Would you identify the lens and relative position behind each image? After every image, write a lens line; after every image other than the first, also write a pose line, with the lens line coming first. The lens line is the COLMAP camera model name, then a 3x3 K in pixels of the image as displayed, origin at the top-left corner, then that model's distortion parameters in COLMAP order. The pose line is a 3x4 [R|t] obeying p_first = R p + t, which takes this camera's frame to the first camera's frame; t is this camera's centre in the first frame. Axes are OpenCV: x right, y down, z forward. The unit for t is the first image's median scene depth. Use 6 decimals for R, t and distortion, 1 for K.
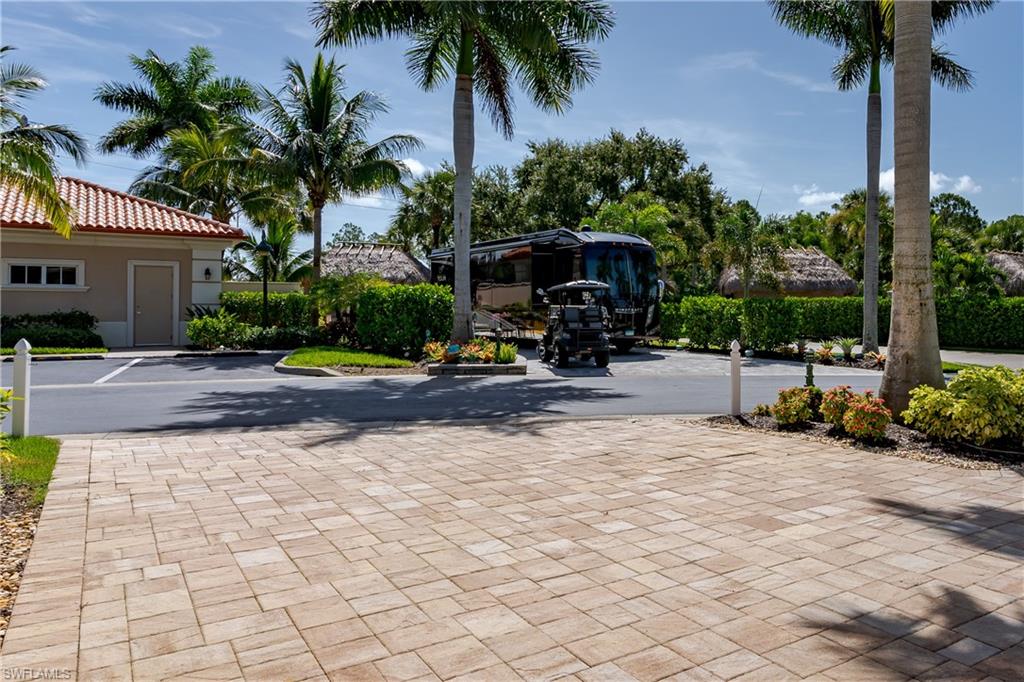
lens RADIAL K [[760.2, 0, 697.1], [0, 760.2, 298.4], [0, 0, 1]] dist [-0.000480, 0.001631]
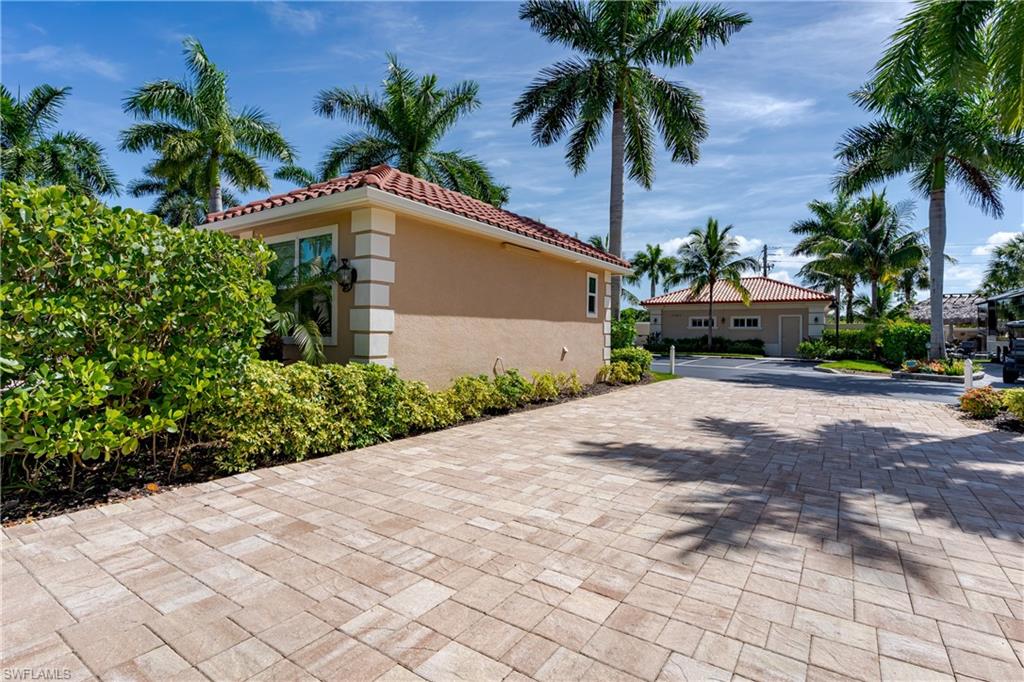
lens RADIAL K [[491.4, 0, 512.5], [0, 491.4, 328.1], [0, 0, 1]] dist [0.002050, 0.000521]
pose [[0.304978, -0.008470, -0.952322, 0.305385], [-0.000468, 0.999959, -0.009043, -0.000682], [0.952359, 0.003204, 0.304961, -0.106762]]
